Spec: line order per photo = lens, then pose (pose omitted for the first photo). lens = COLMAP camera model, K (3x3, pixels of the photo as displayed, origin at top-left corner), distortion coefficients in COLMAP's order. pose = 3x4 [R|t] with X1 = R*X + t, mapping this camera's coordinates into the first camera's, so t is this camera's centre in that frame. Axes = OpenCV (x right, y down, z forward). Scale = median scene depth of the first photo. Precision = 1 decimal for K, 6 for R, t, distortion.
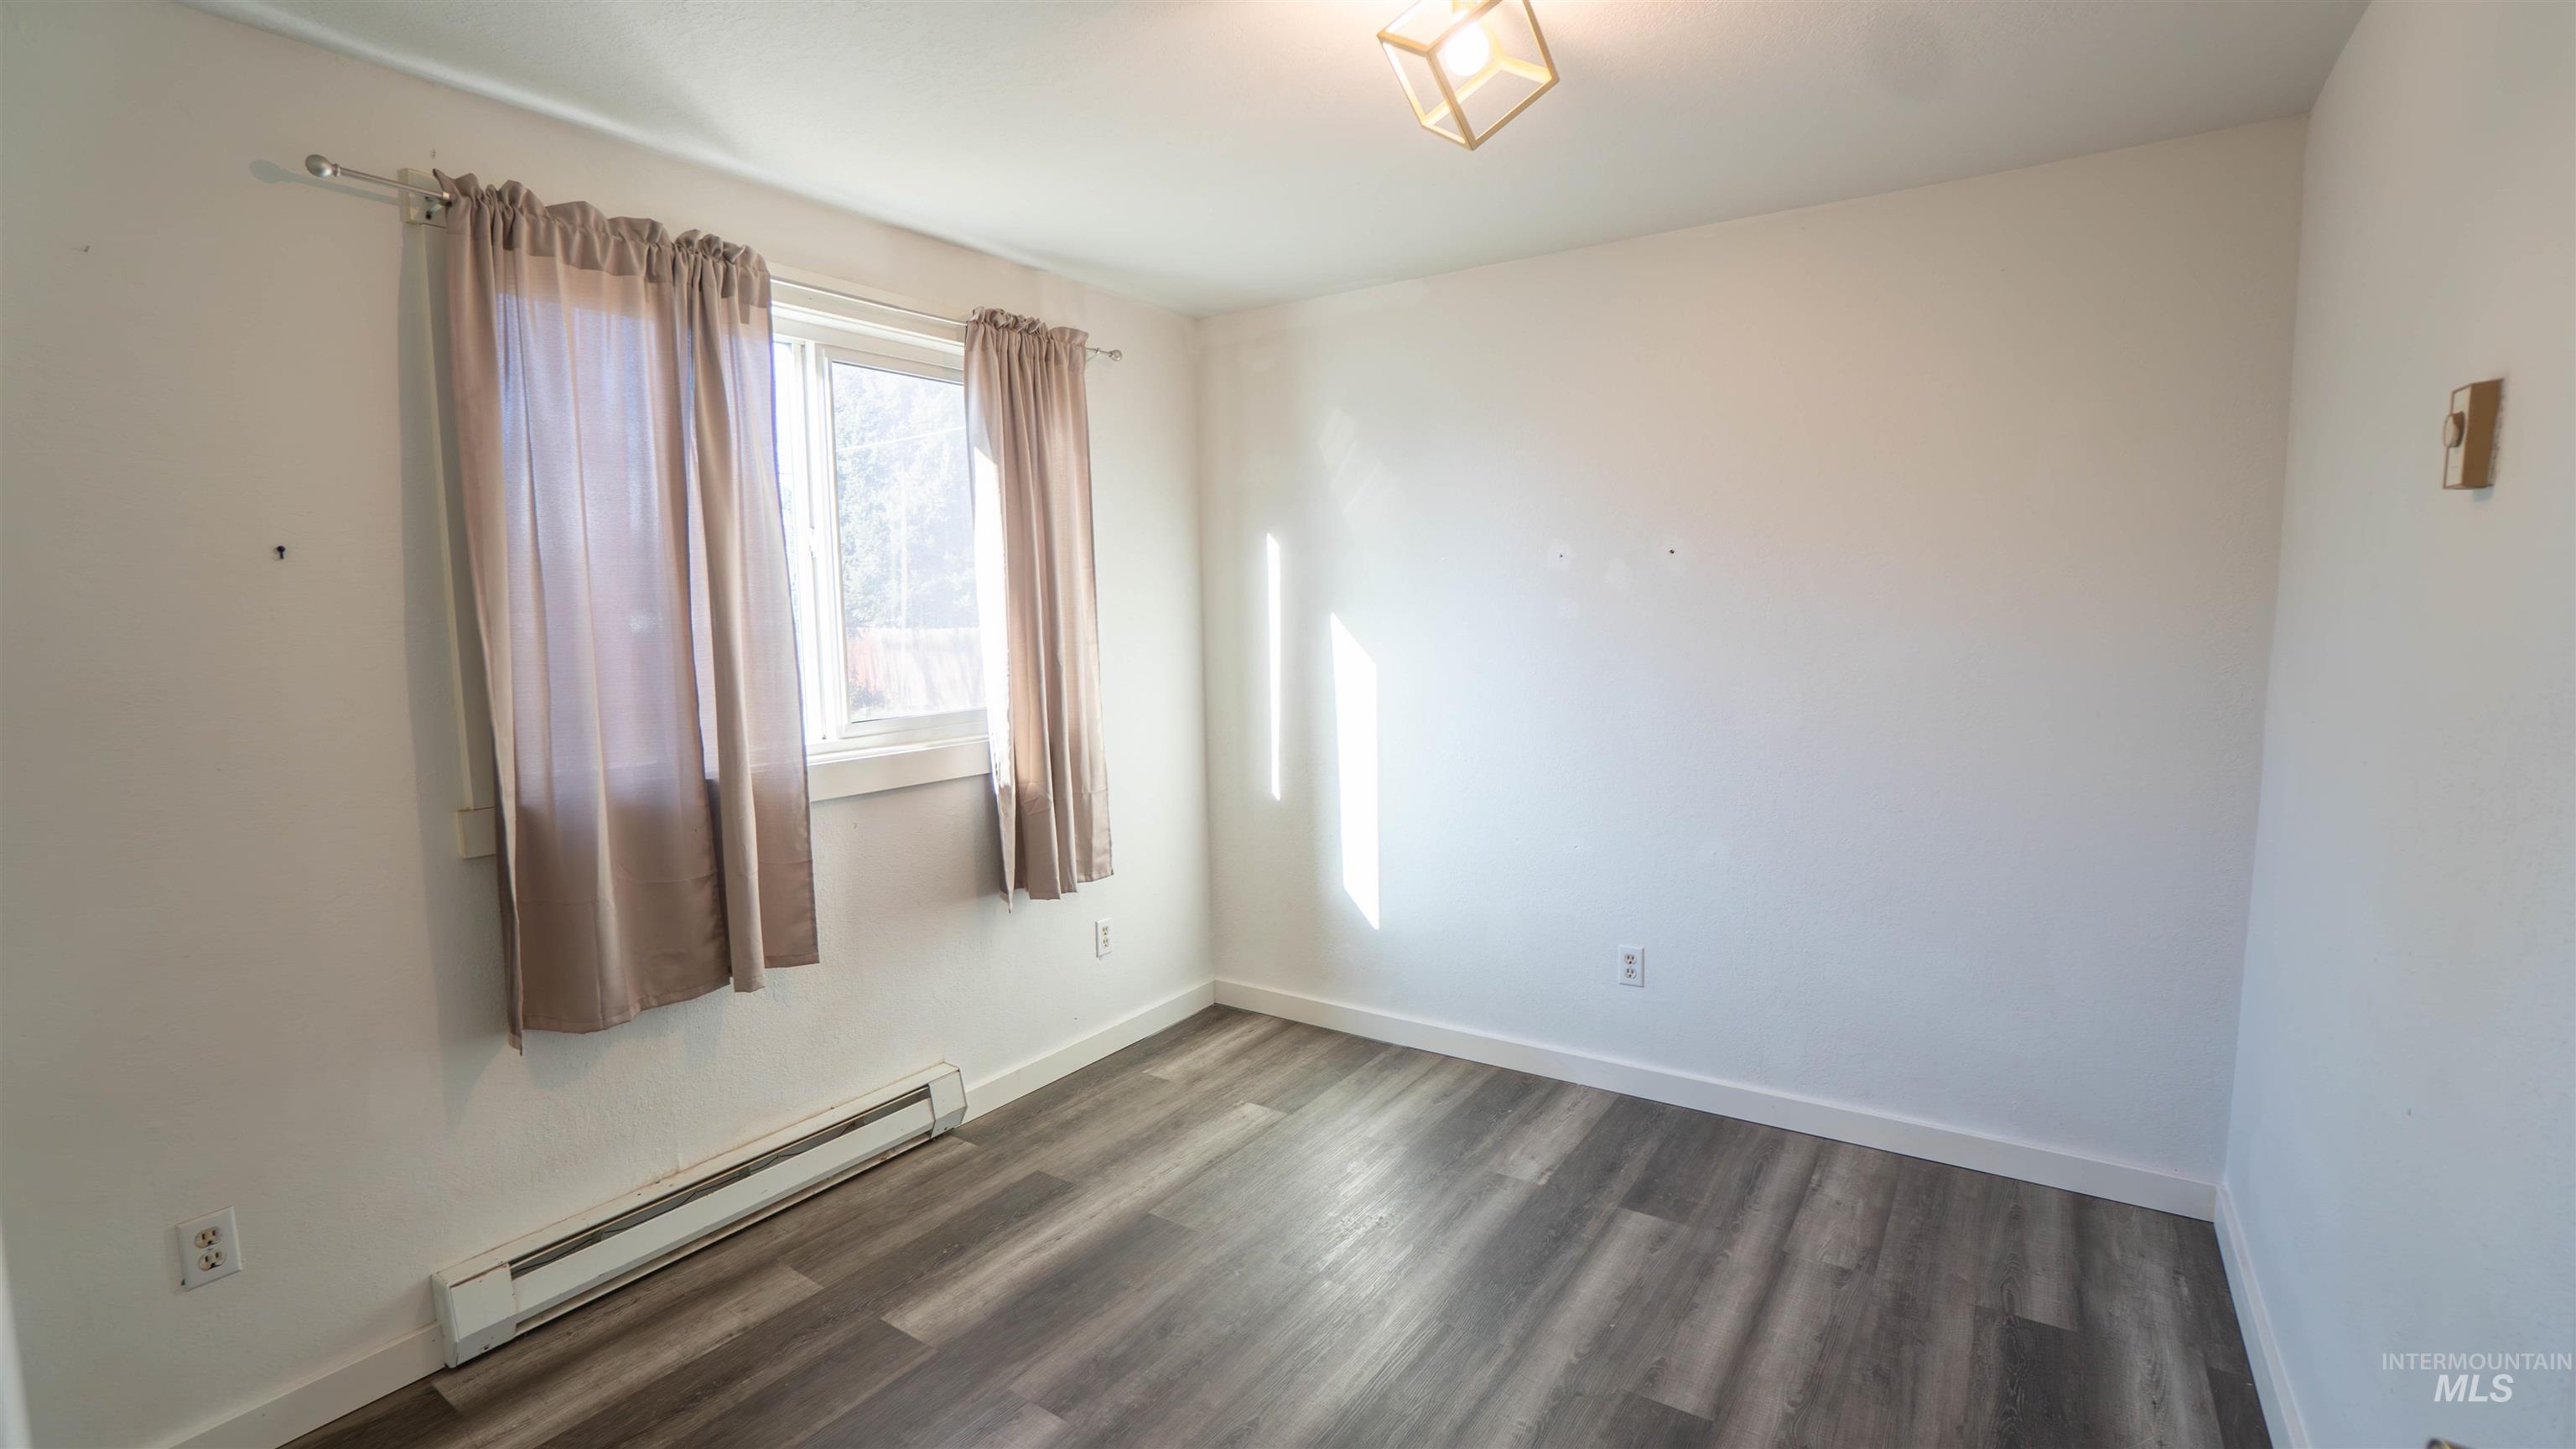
lens RADIAL K [[1135.7, 0, 1264.4], [0, 1135.7, 721.6], [0, 0, 1]] dist [-0.066370, 0.025620]
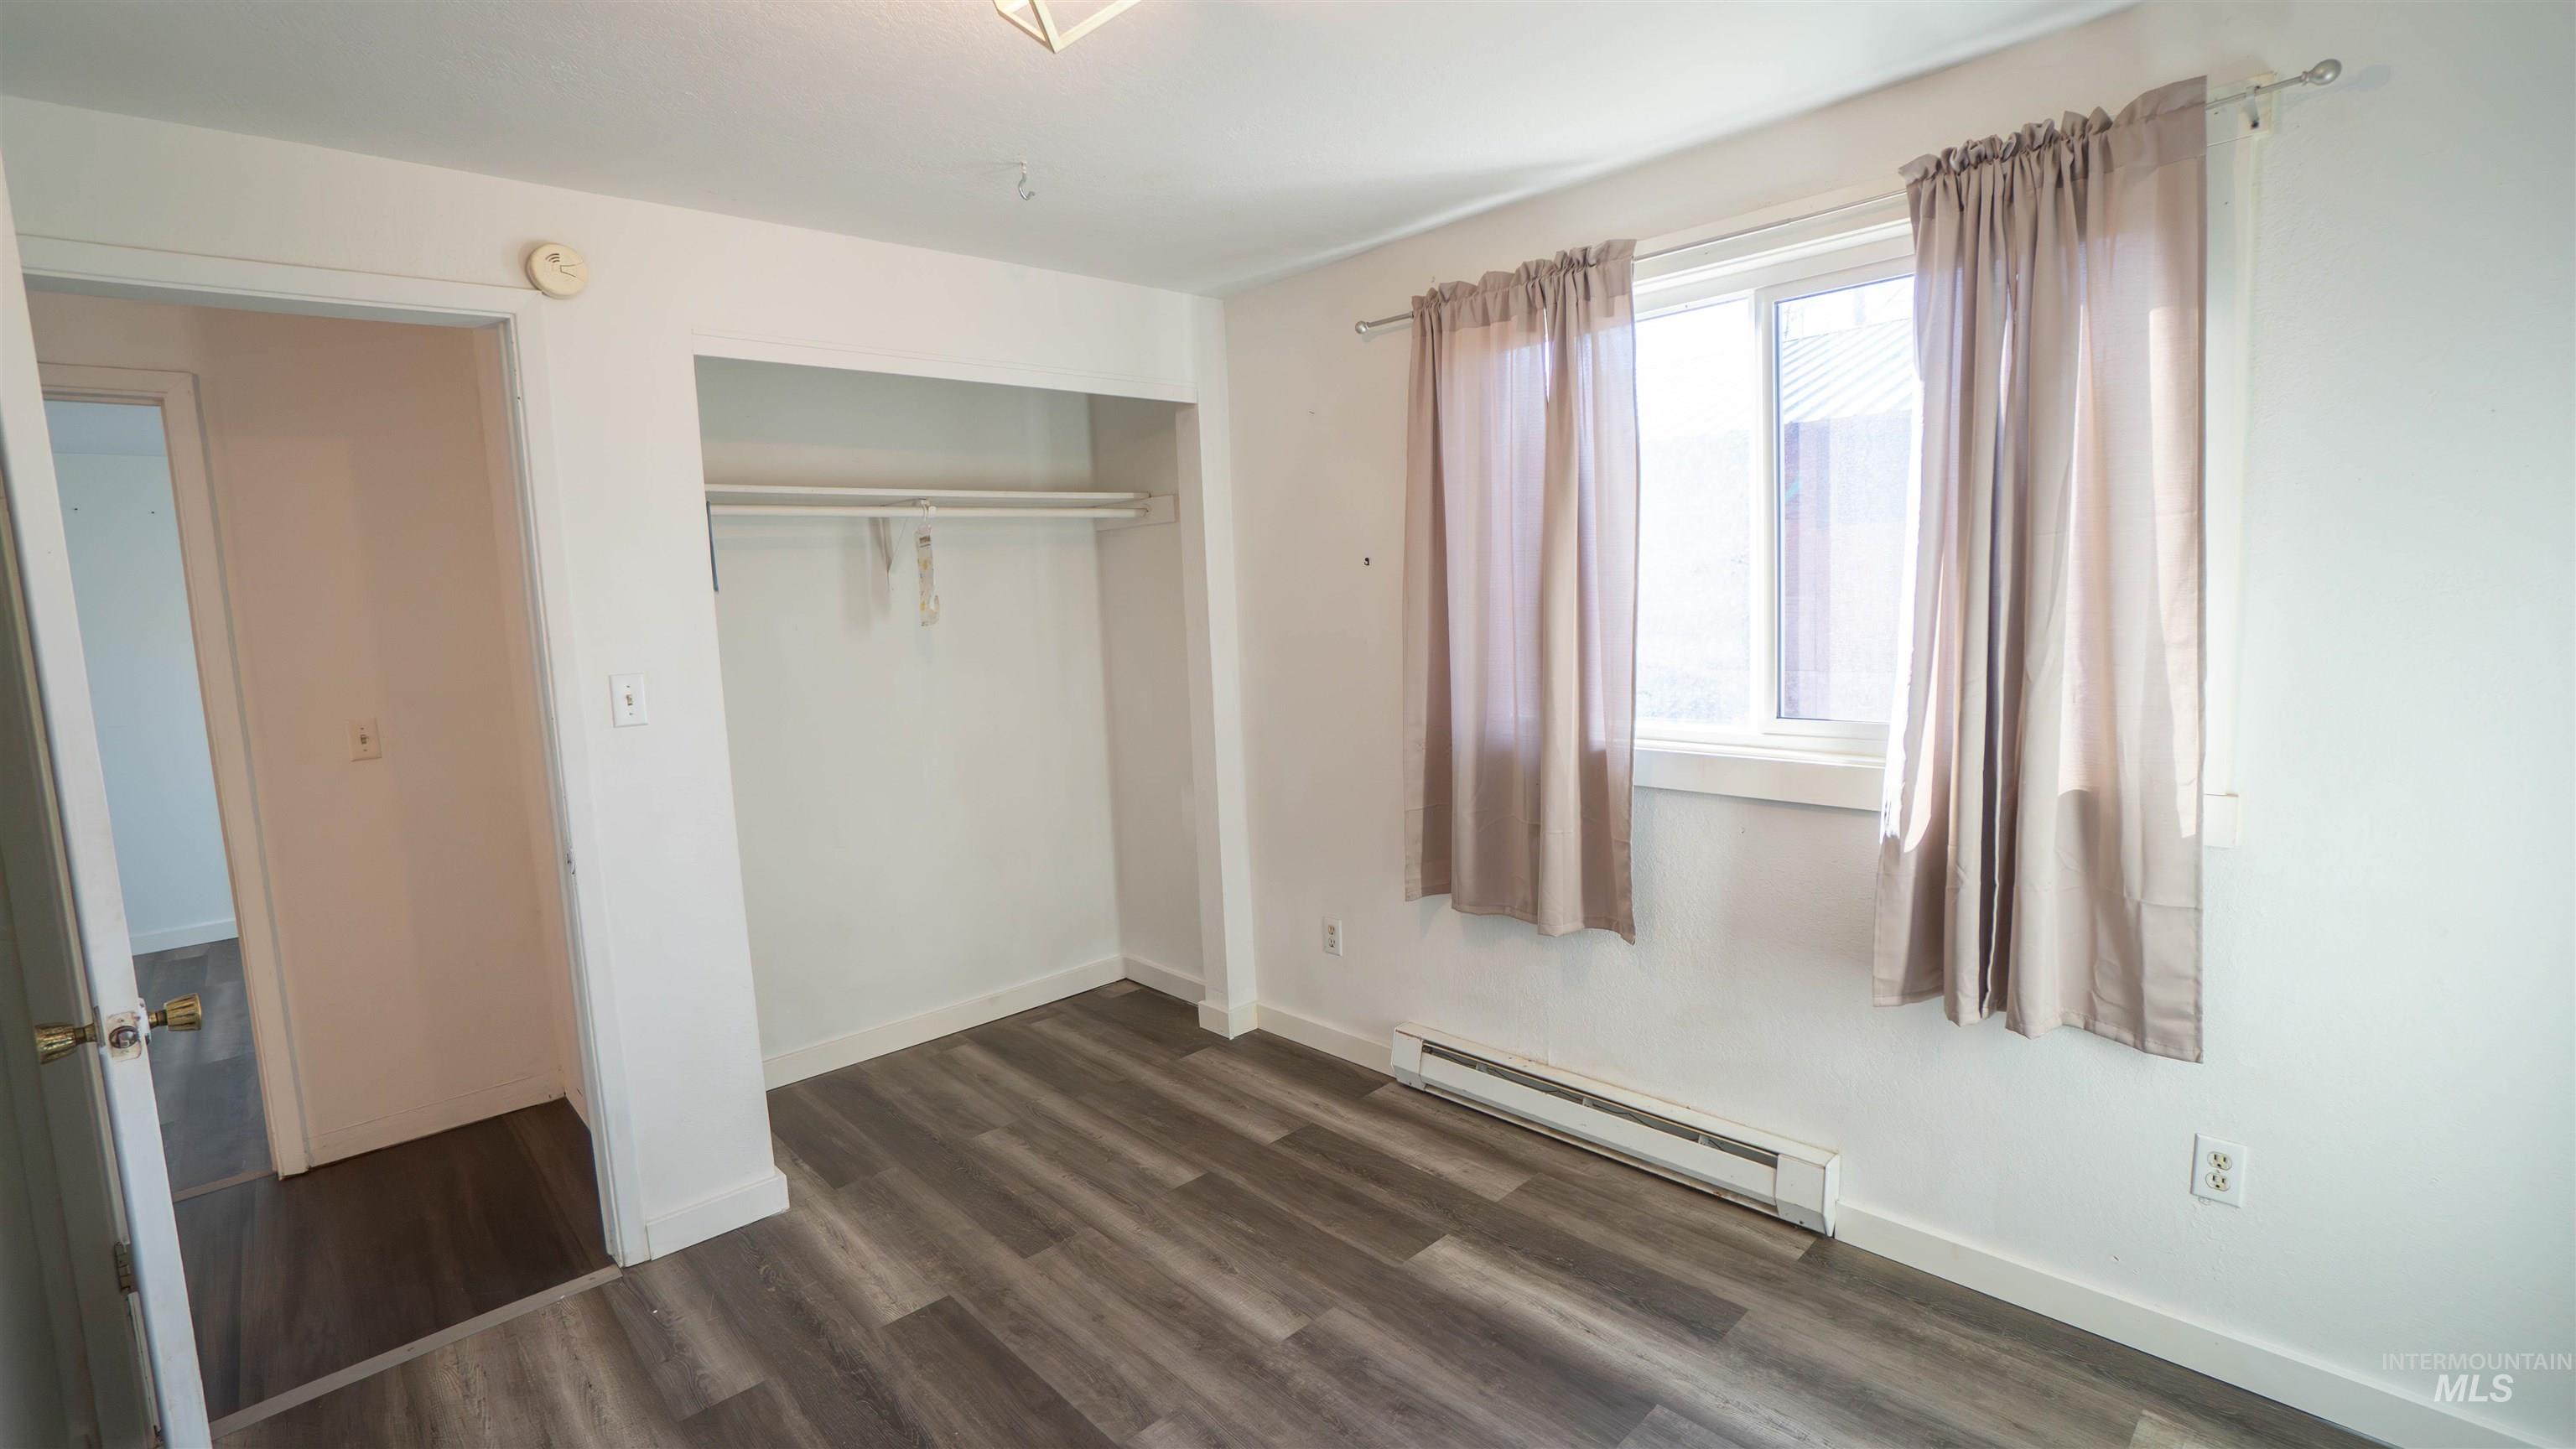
lens RADIAL K [[1135.7, 0, 1264.4], [0, 1135.7, 721.6], [0, 0, 1]] dist [-0.066370, 0.025620]
pose [[-0.215902, 0.132539, -0.967378, 0.623519], [-0.056372, 0.987400, 0.147863, -0.112854], [0.974786, 0.086457, -0.205710, 0.873517]]
